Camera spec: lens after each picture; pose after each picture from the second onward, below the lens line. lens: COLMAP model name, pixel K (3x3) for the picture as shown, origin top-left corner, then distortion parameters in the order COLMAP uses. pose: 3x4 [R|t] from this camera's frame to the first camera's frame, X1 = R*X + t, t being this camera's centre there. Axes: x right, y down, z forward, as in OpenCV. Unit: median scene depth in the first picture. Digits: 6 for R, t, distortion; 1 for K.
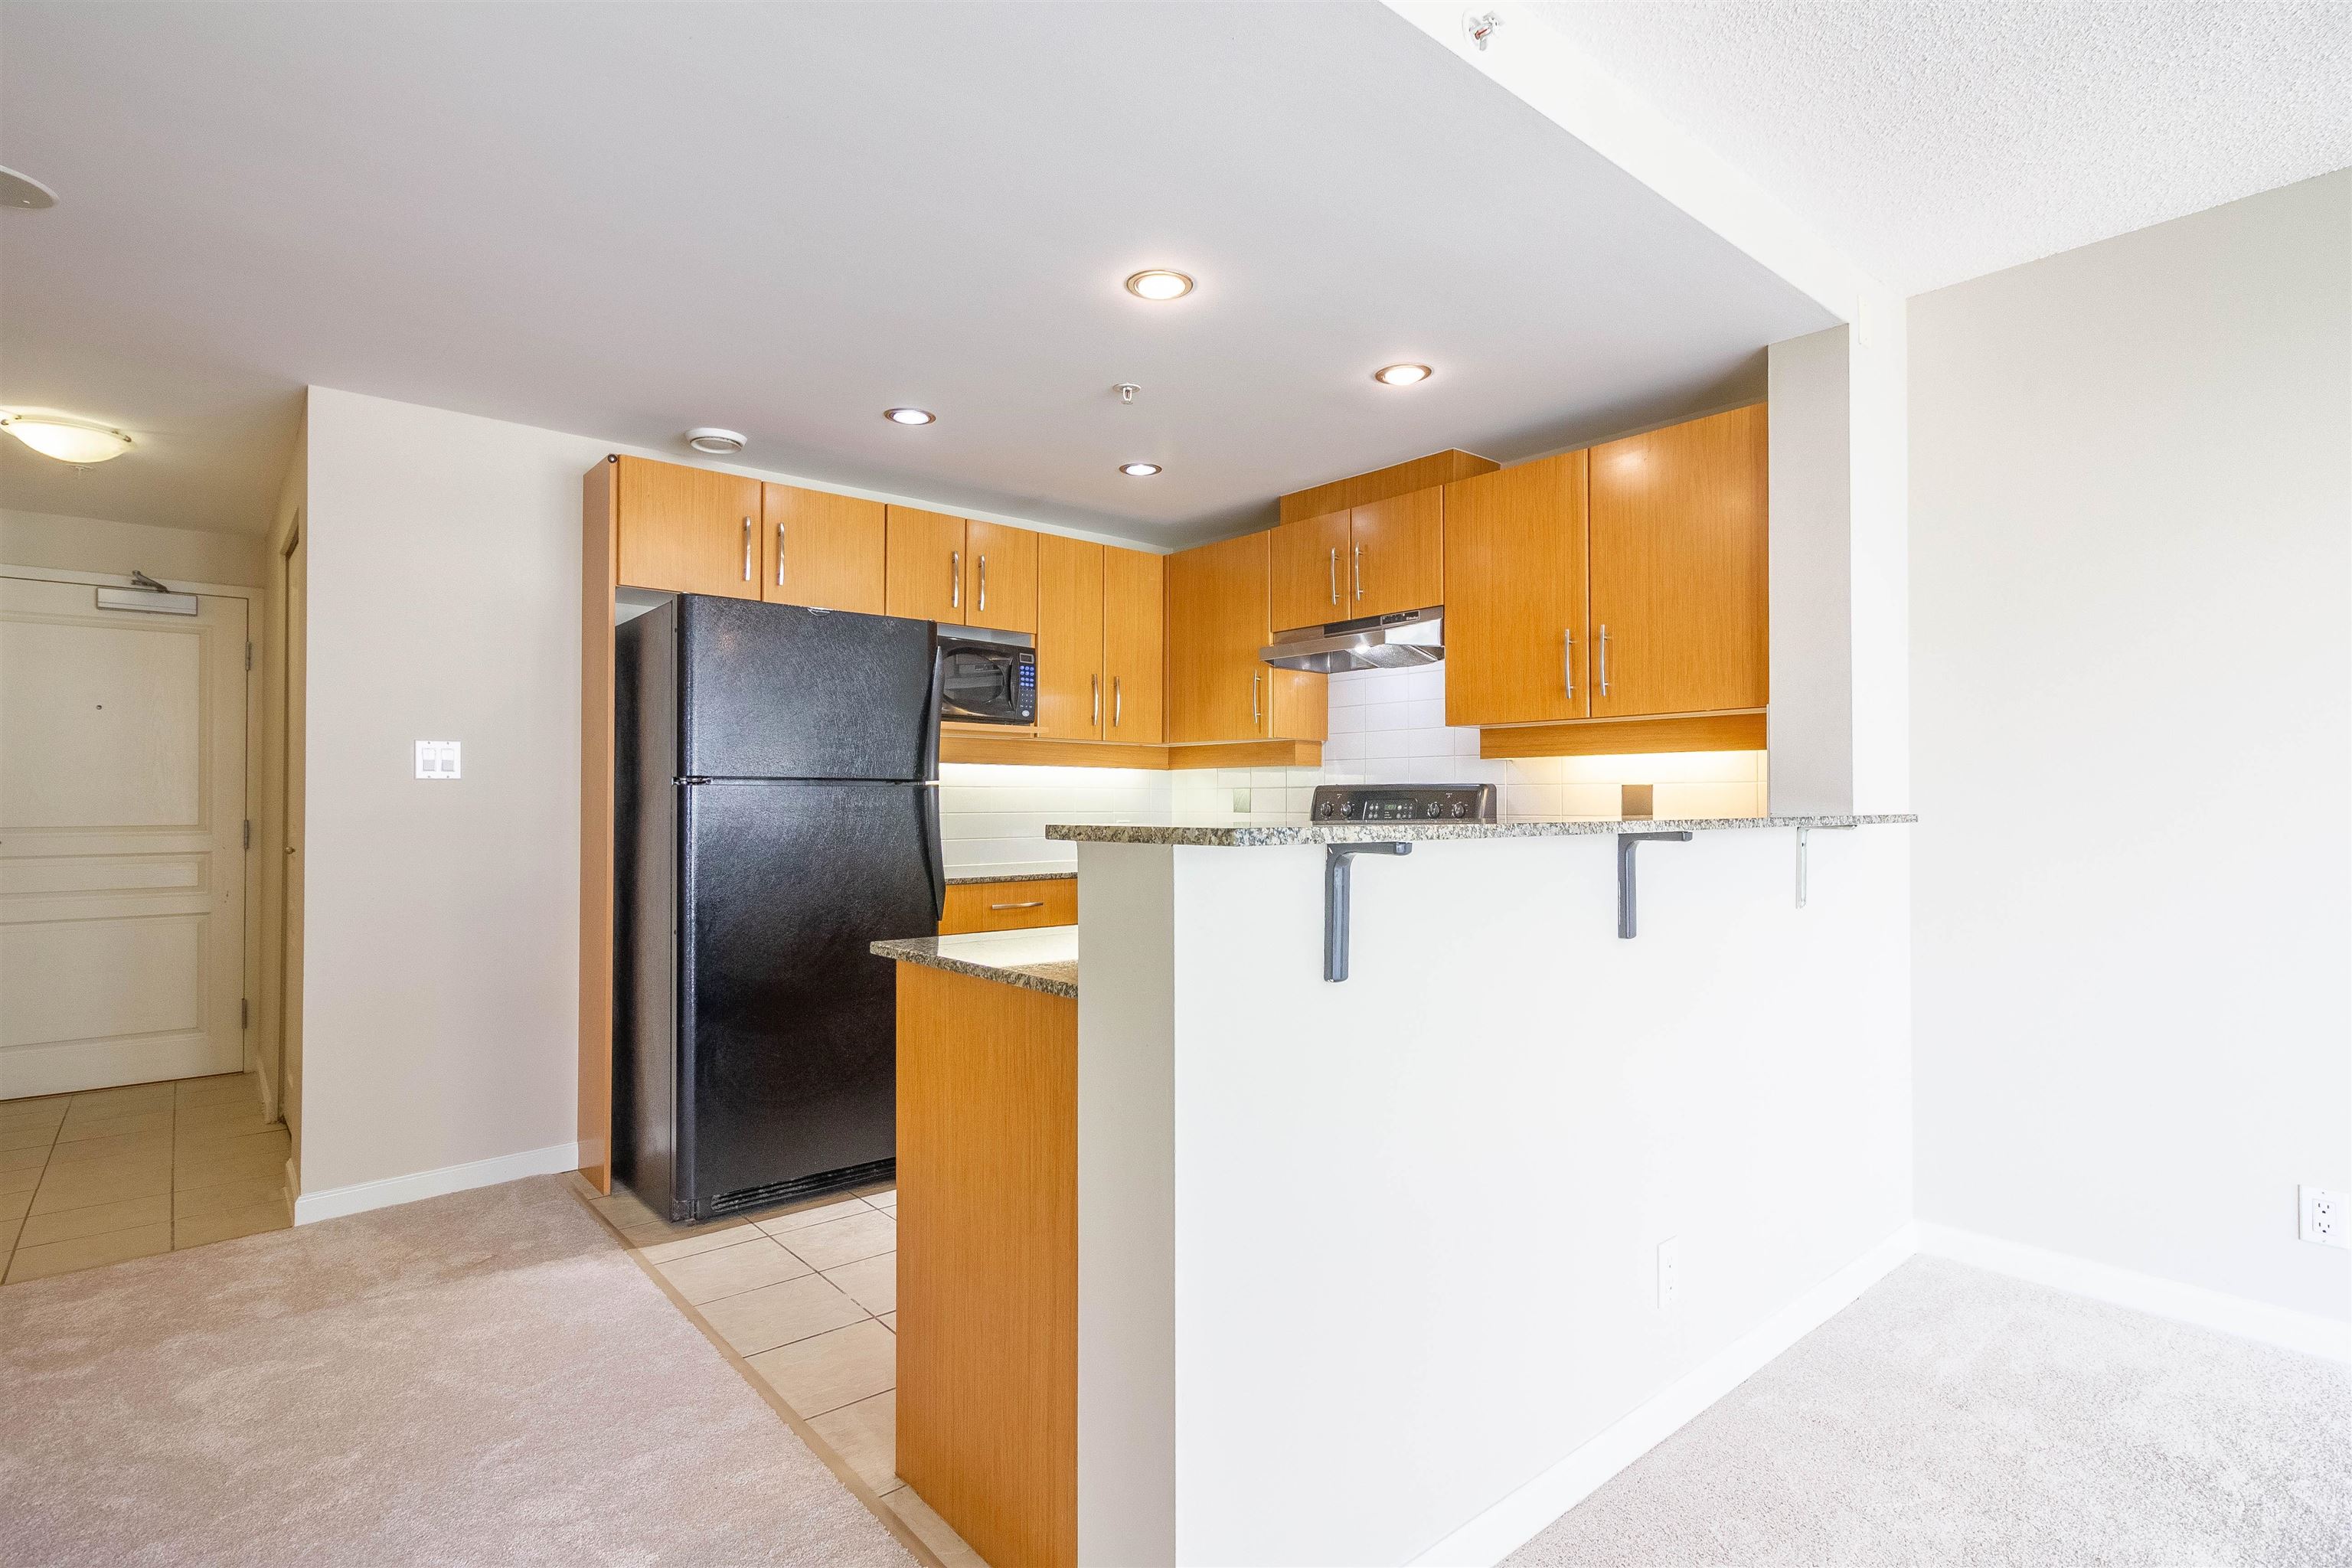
lens RADIAL K [[1129.8, 0, 1169.1], [0, 1129.8, 803.7], [0, 0, 1]] dist [0.007115, -0.000941]
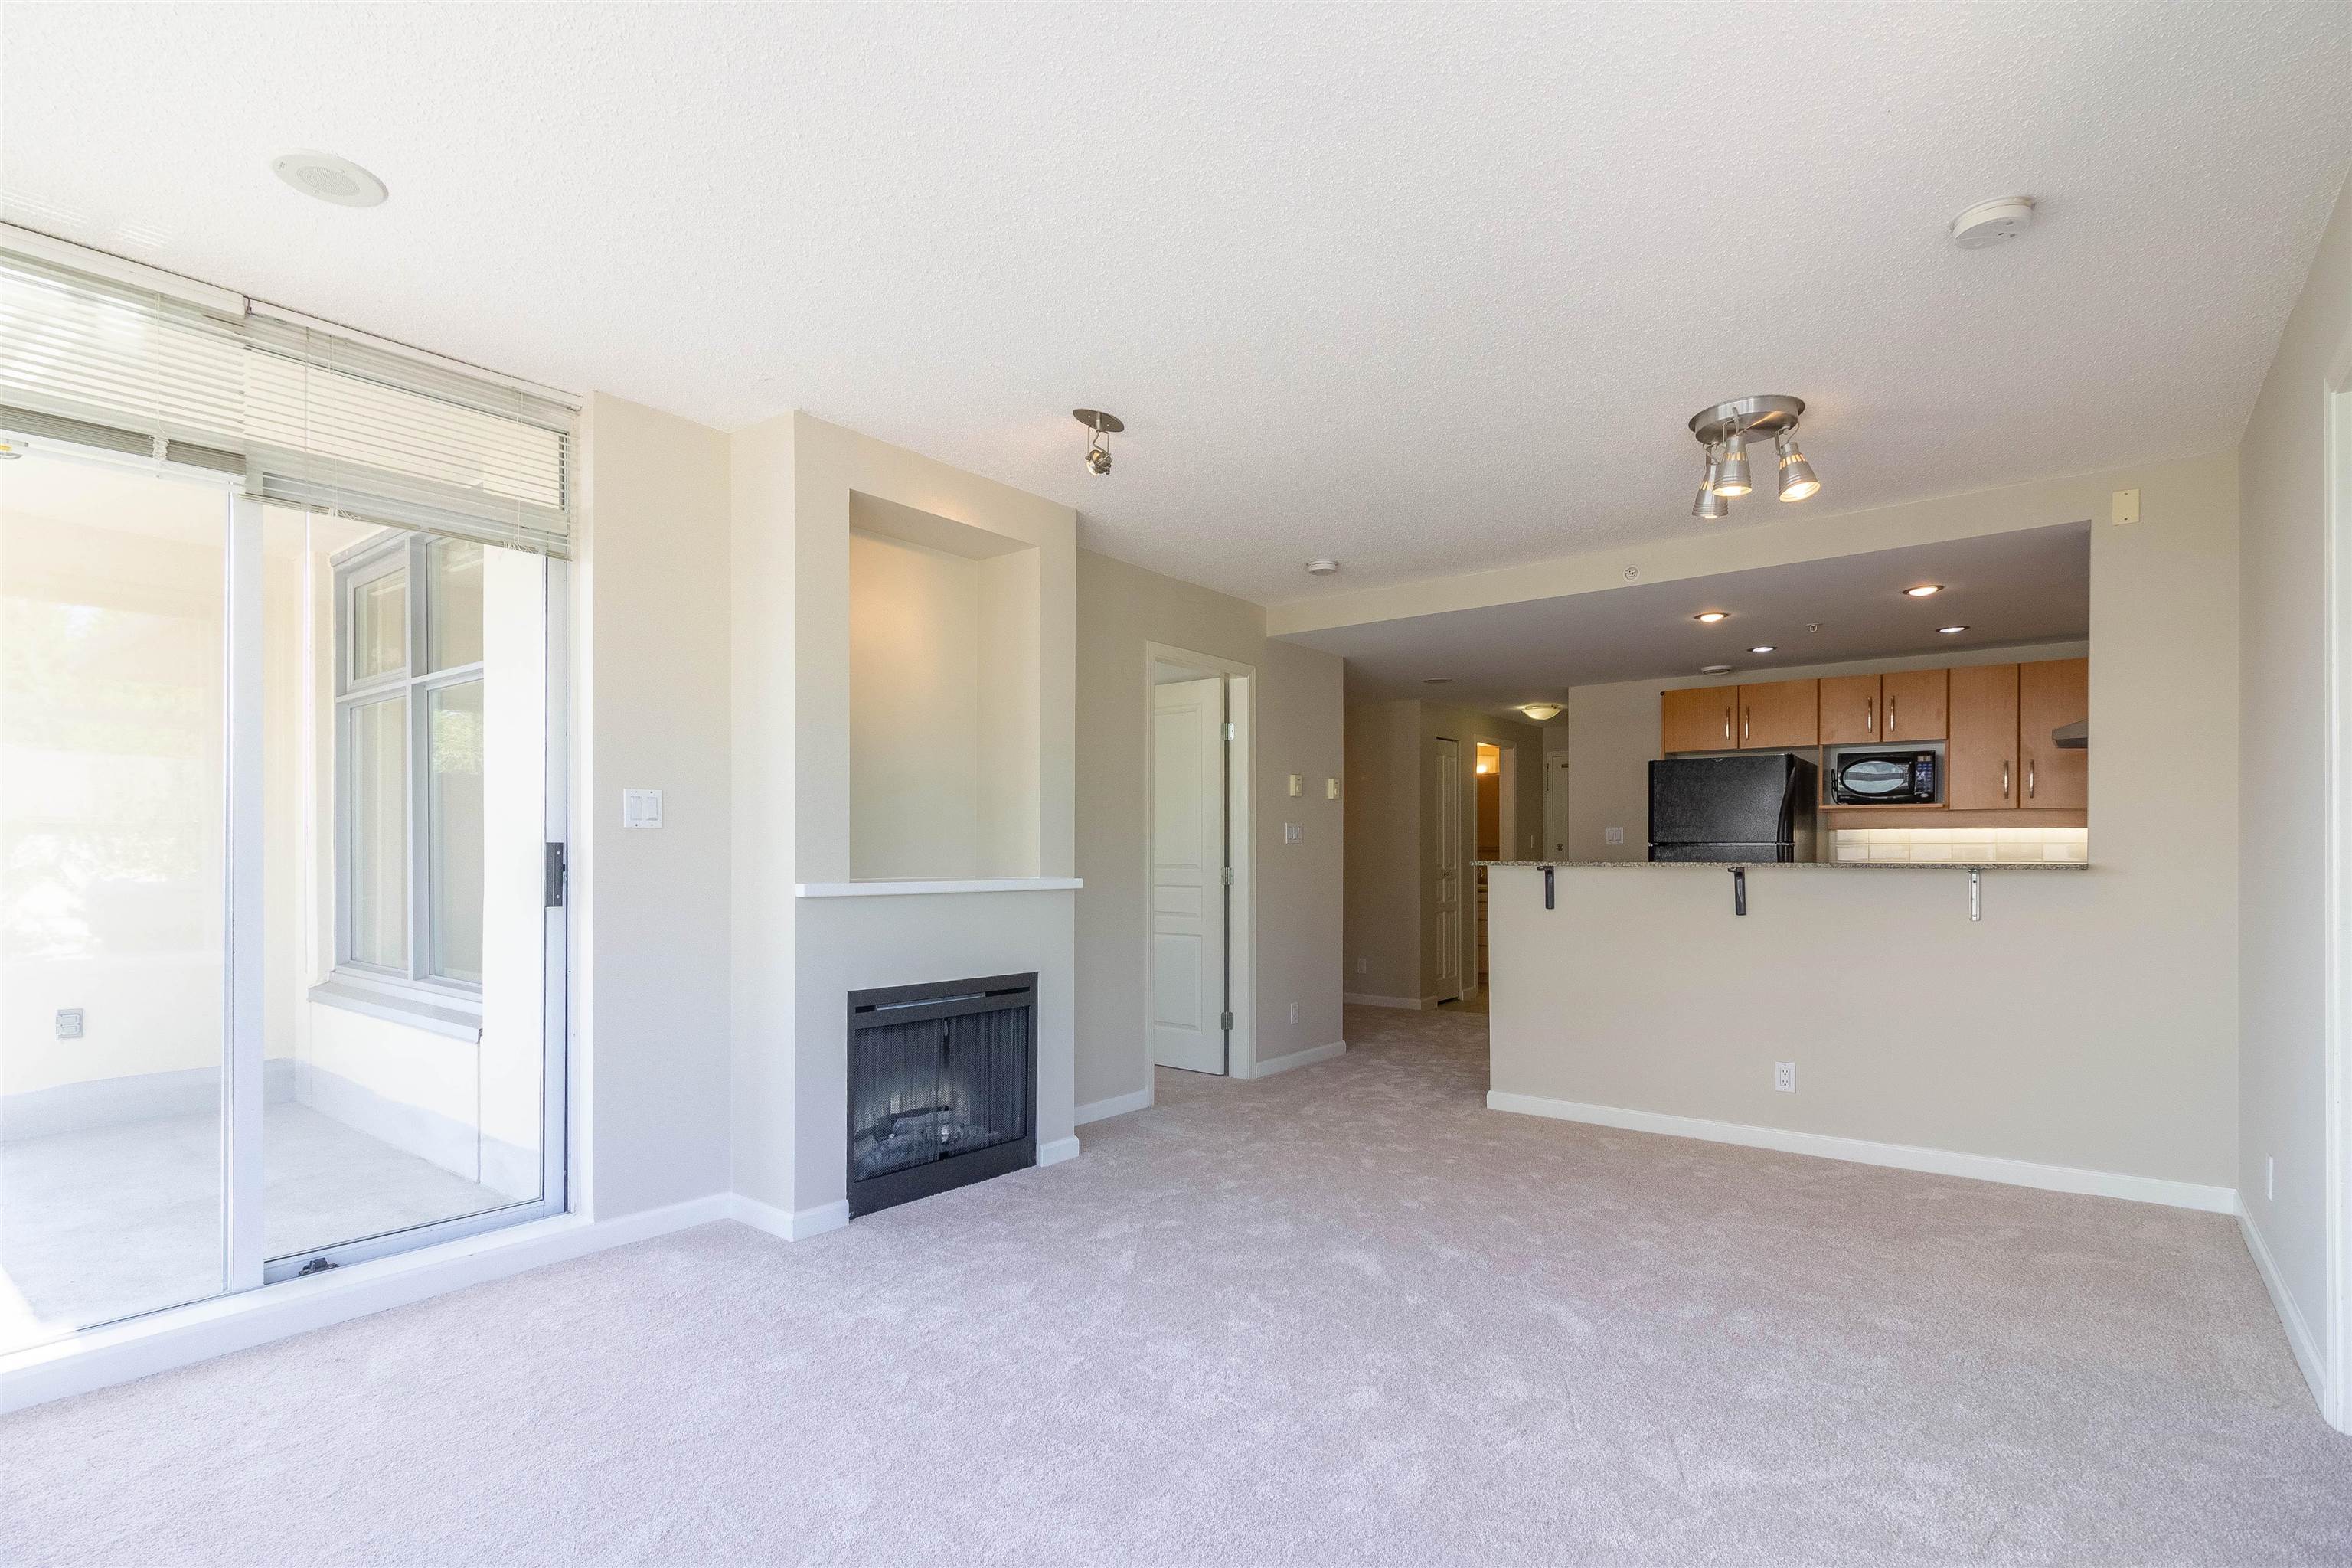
lens RADIAL K [[1120.6, 0, 1162.0], [0, 1120.6, 870.6], [0, 0, 1]] dist [0.014130, -0.002838]
pose [[0.194539, 0.013442, -0.980803, 1.408055], [0.001553, 0.999901, 0.014011, -0.002585], [0.980894, -0.004249, 0.194498, -0.344531]]
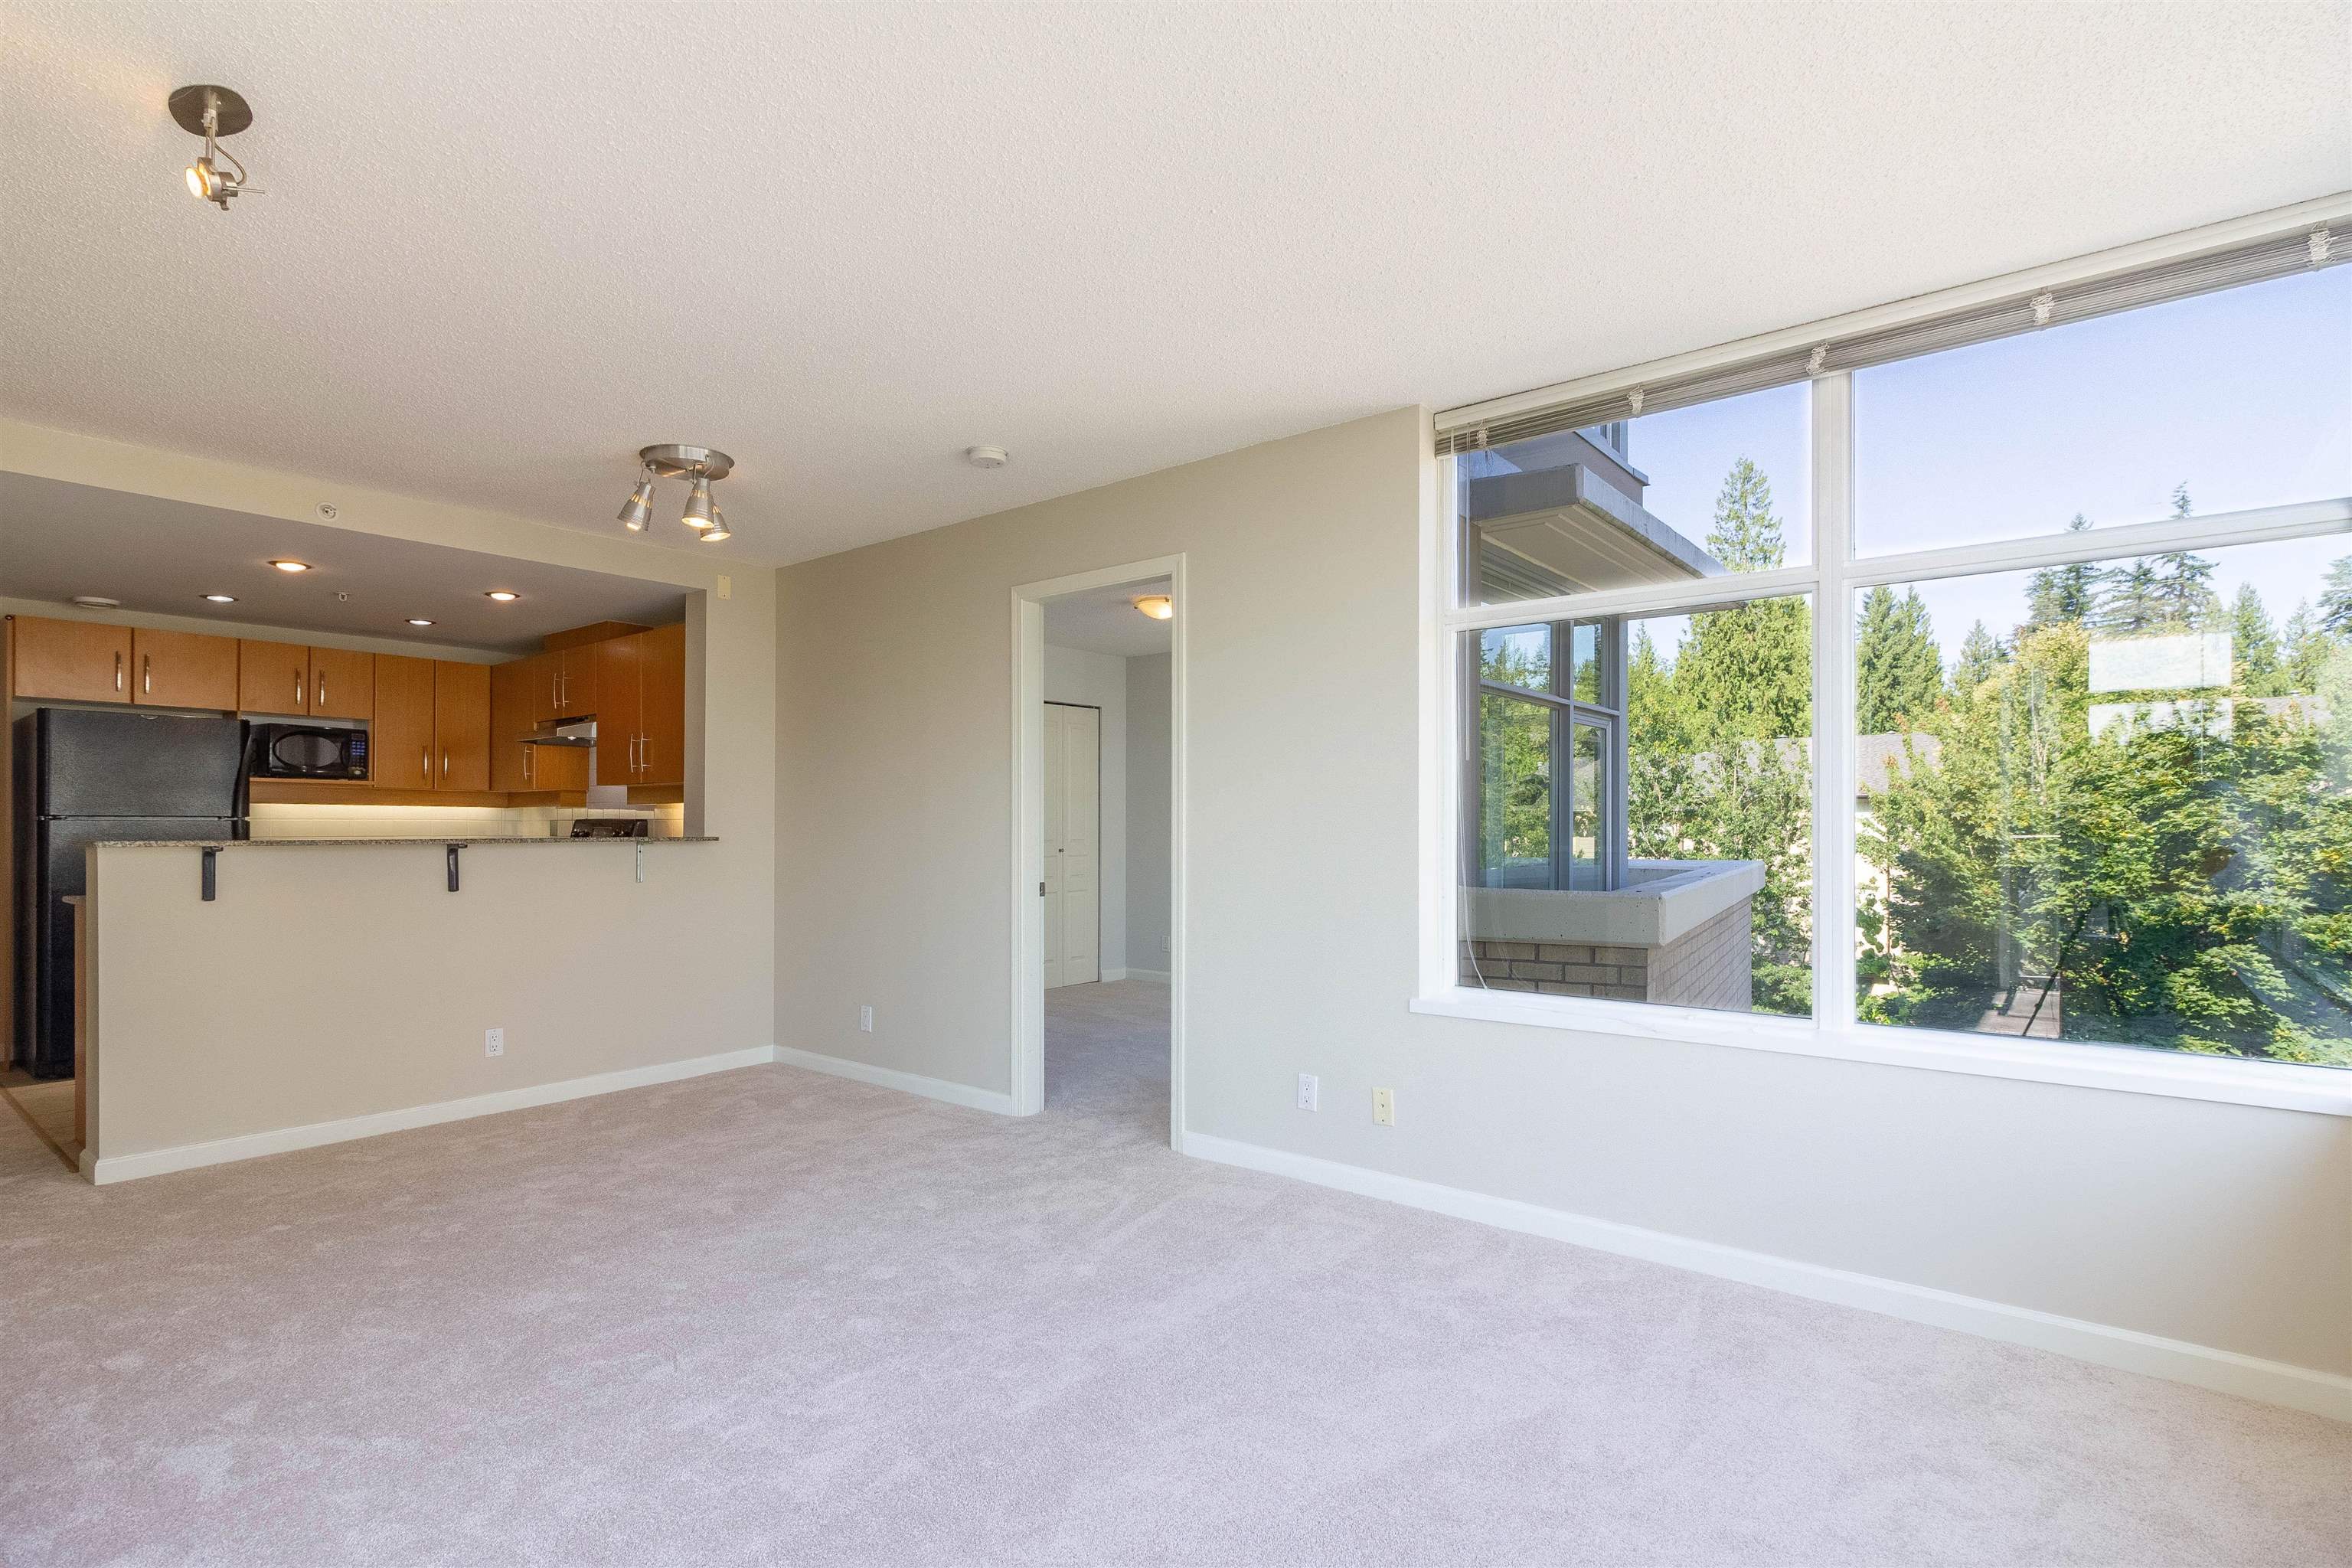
lens RADIAL K [[1129.8, 0, 1154.6], [0, 1129.8, 831.6], [0, 0, 1]] dist [0.007115, -0.000941]
pose [[0.983896, -0.000993, 0.178741, 0.818431], [0.000239, 0.999991, 0.004242, -0.006288], [-0.178743, -0.004131, 0.983887, -0.878304]]
